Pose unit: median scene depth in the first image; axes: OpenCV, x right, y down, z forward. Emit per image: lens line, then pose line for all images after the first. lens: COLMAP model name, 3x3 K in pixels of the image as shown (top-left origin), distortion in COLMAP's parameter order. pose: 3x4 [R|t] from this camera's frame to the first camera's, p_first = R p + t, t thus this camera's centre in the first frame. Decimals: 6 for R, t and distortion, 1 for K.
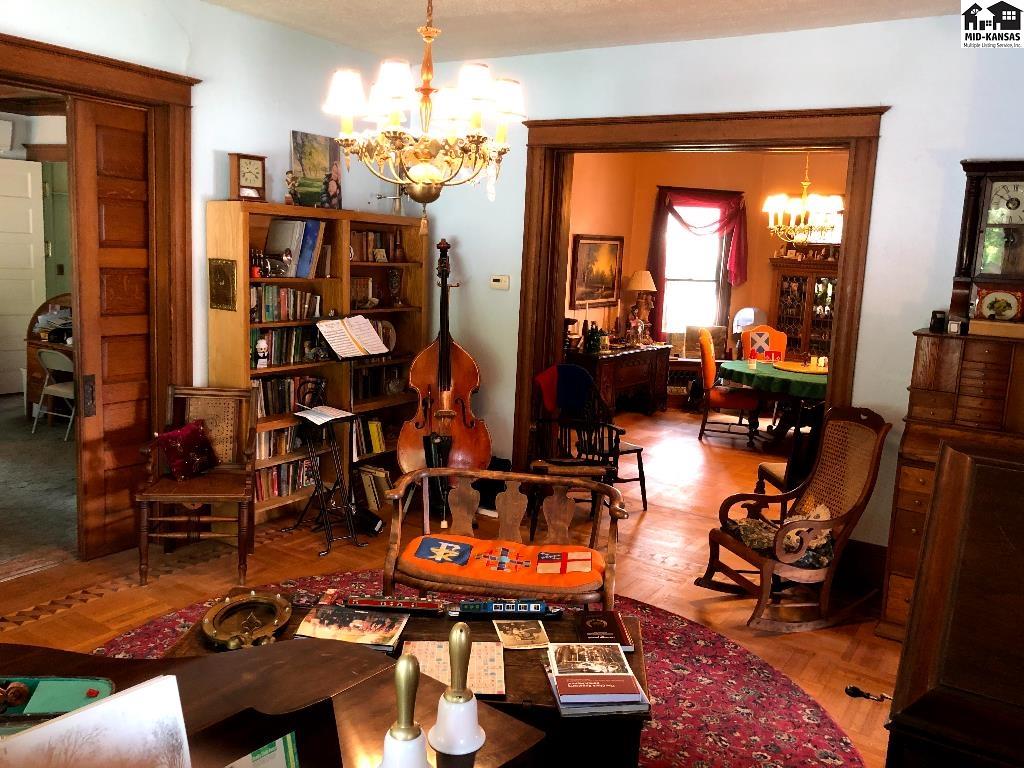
lens RADIAL K [[835.3, 0, 511.8], [0, 835.3, 374.7], [0, 0, 1]] dist [0.059382, -0.057643]
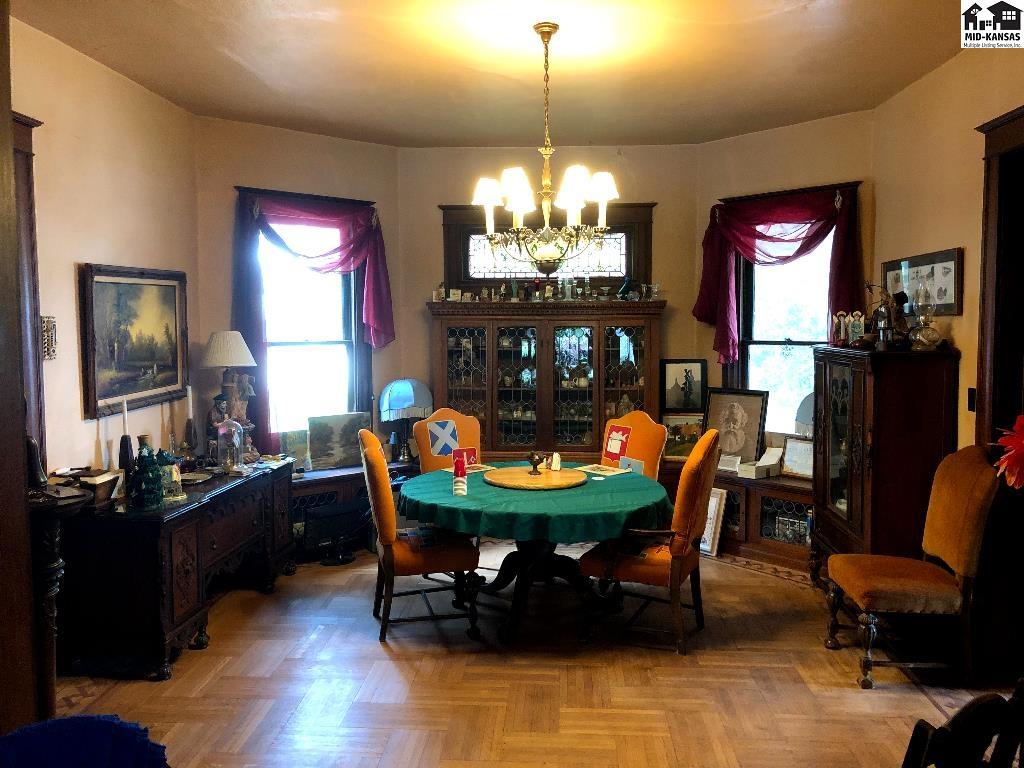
lens RADIAL K [[835.3, 0, 511.8], [0, 835.3, 374.7], [0, 0, 1]] dist [0.059382, -0.057643]
pose [[0.865377, -0.082269, 0.494322, 0.040320], [0.116884, 0.992361, -0.039466, -0.051473], [-0.487299, 0.091932, 0.868383, 0.423031]]
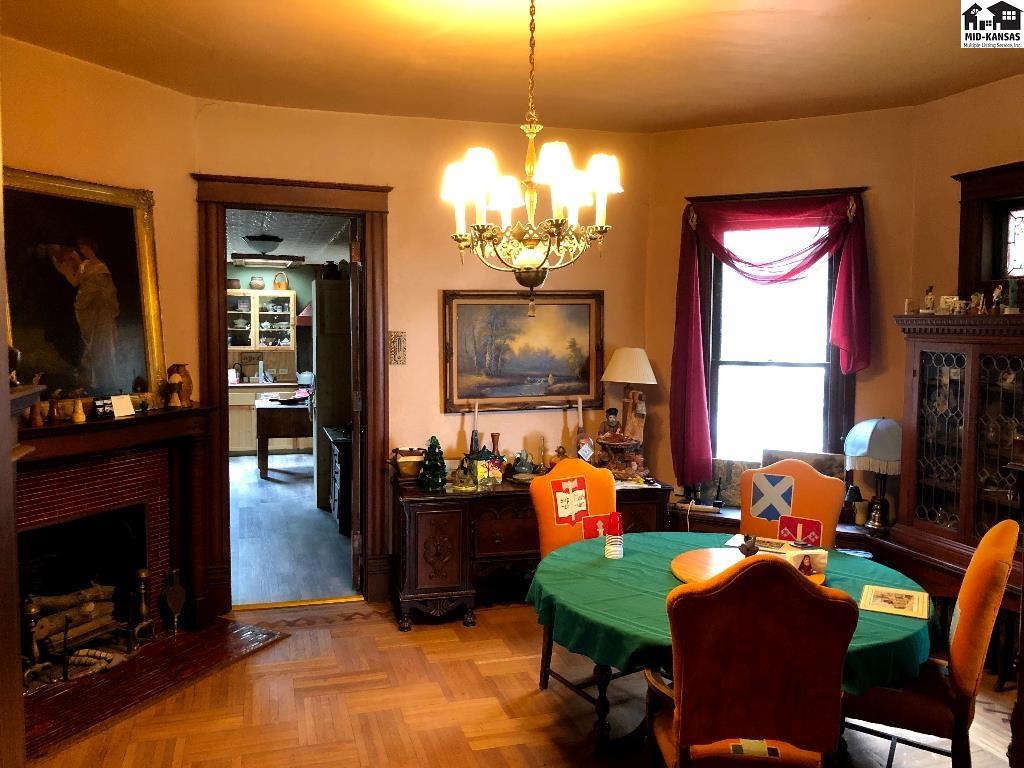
lens RADIAL K [[835.3, 0, 511.8], [0, 835.3, 374.7], [0, 0, 1]] dist [0.059382, -0.057643]
pose [[0.768652, -0.001121, -0.639666, 0.458130], [-0.066494, 0.994441, -0.081645, -0.055118], [0.636202, 0.105290, 0.764304, 0.522055]]
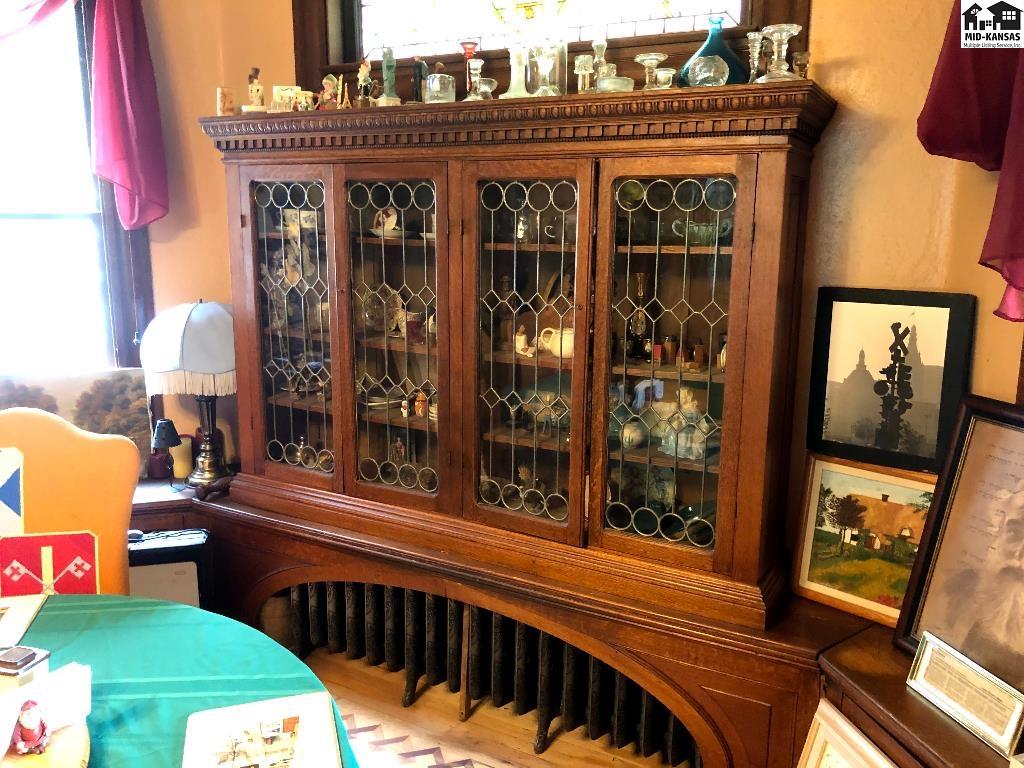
lens RADIAL K [[835.3, 0, 511.8], [0, 835.3, 374.7], [0, 0, 1]] dist [0.059382, -0.057643]
pose [[0.996572, -0.054328, 0.062388, 0.395691], [0.050849, 0.997132, 0.056055, -0.070492], [-0.065255, -0.052690, 0.996477, 0.747468]]
